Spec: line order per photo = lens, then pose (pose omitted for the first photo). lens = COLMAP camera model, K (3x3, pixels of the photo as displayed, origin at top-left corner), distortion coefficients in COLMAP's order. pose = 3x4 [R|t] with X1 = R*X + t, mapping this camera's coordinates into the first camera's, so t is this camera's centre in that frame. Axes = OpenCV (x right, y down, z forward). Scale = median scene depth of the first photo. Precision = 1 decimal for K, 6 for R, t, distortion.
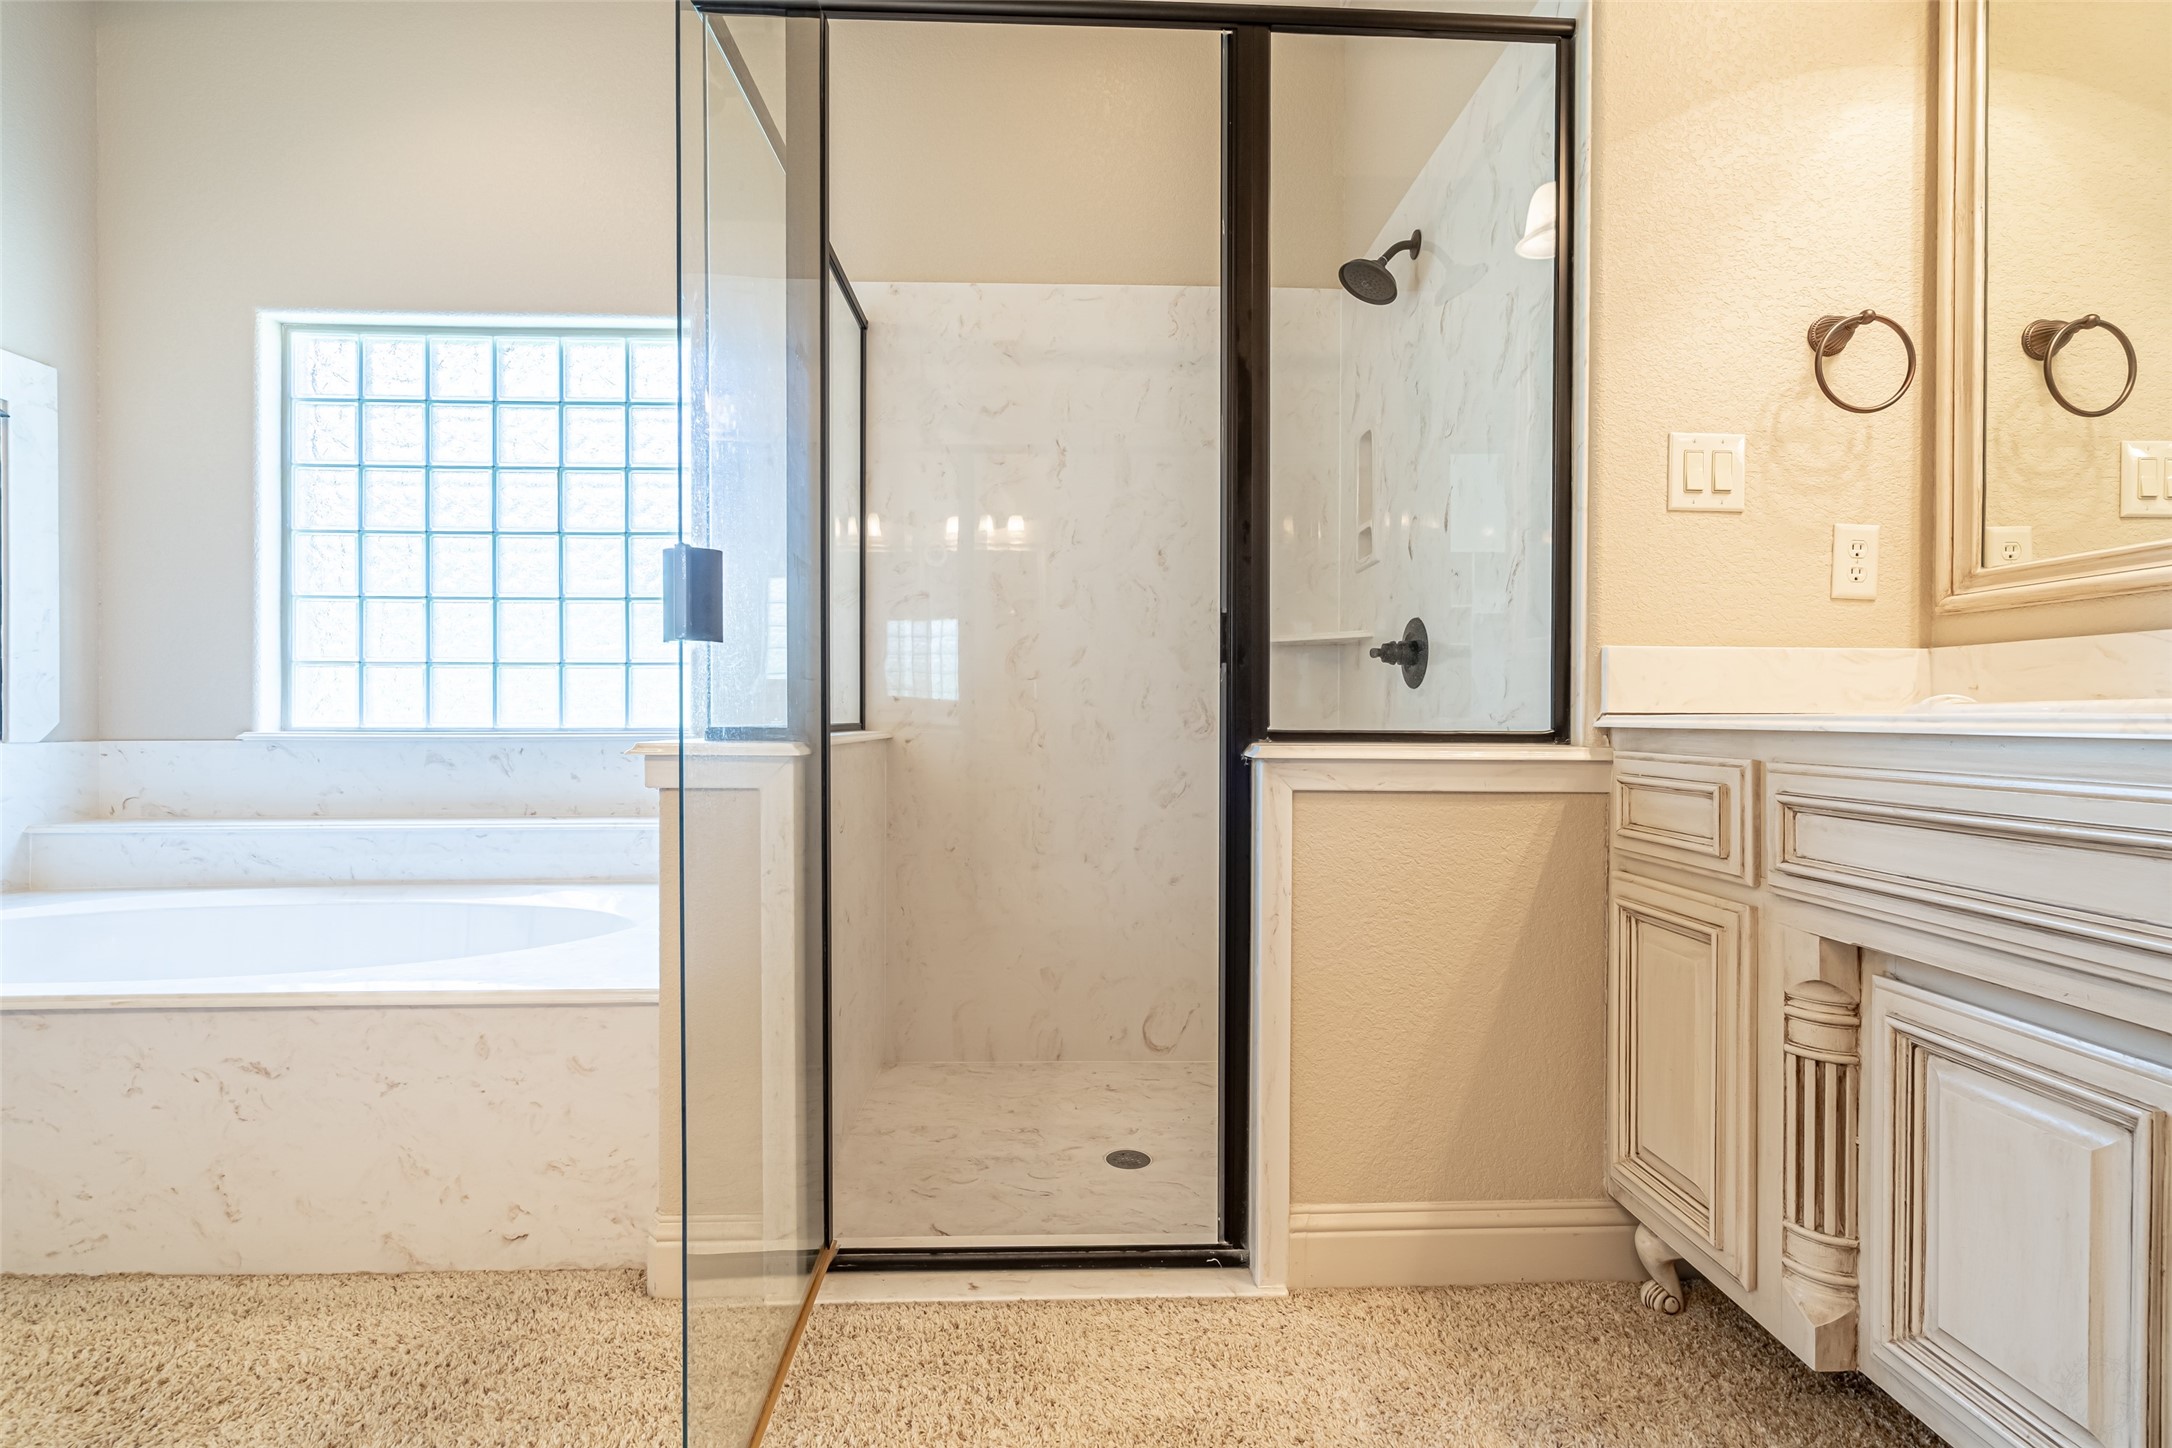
lens RADIAL K [[983.1, 0, 1087.0], [0, 983.1, 725.6], [0, 0, 1]] dist [-0.005202, 0.001908]
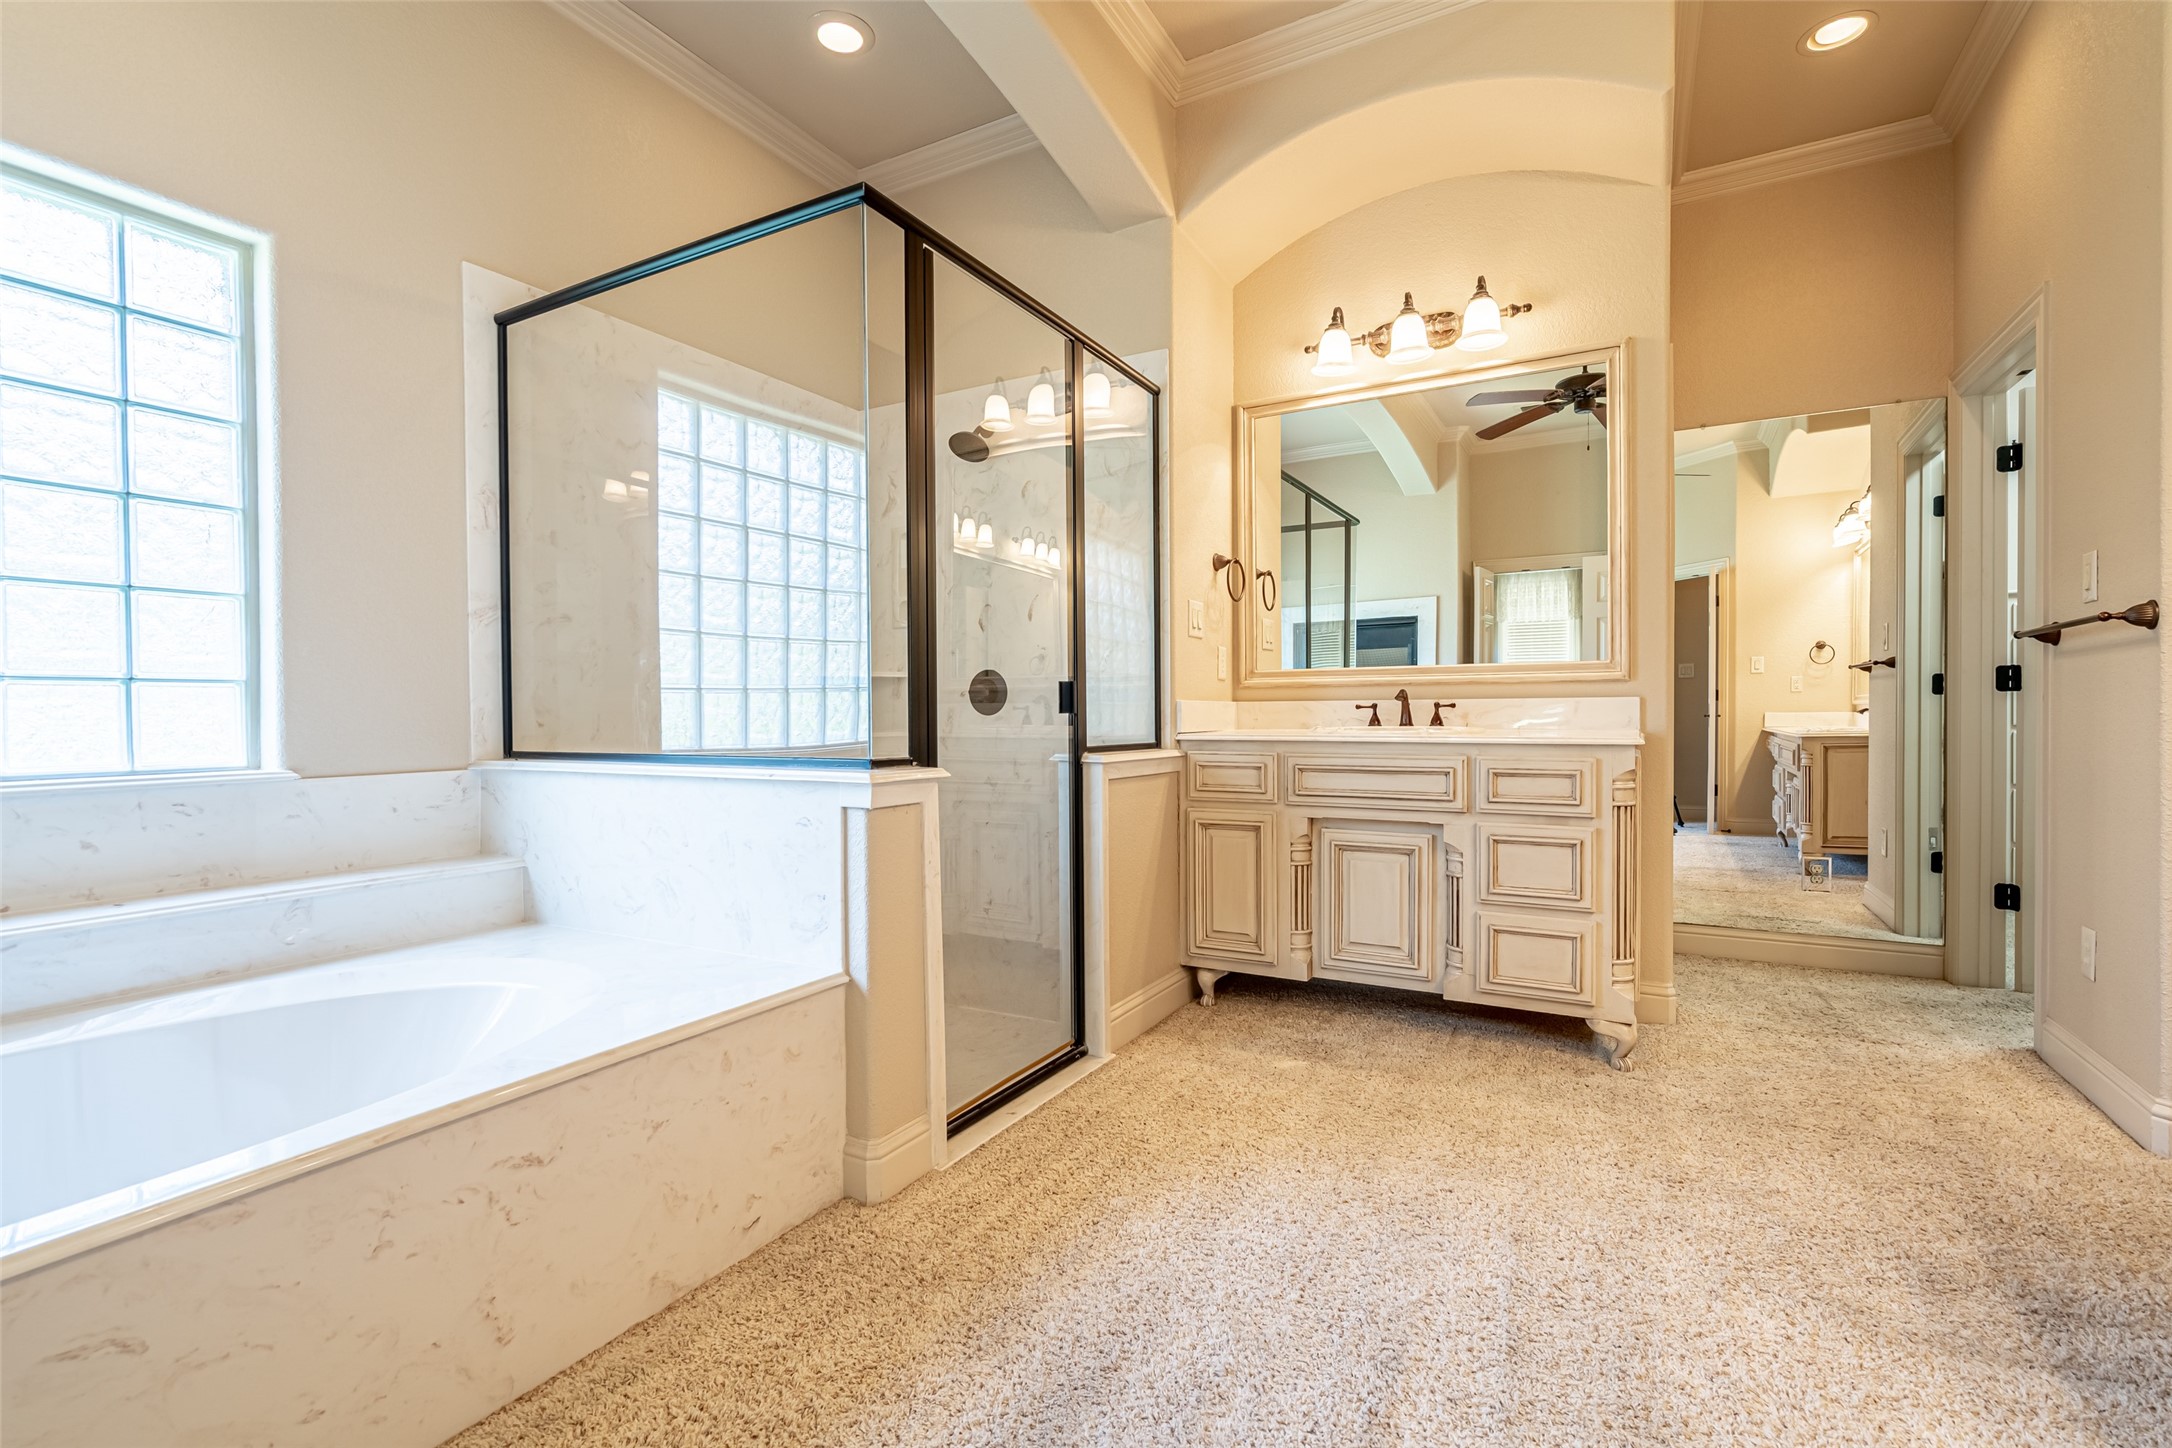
lens RADIAL K [[983.1, 0, 1087.0], [0, 983.1, 725.6], [0, 0, 1]] dist [-0.005202, 0.001908]
pose [[0.516870, -0.015668, 0.855921, -1.346872], [0.014781, 0.999847, 0.009377, -0.049876], [-0.855936, 0.007804, 0.517022, 0.094127]]
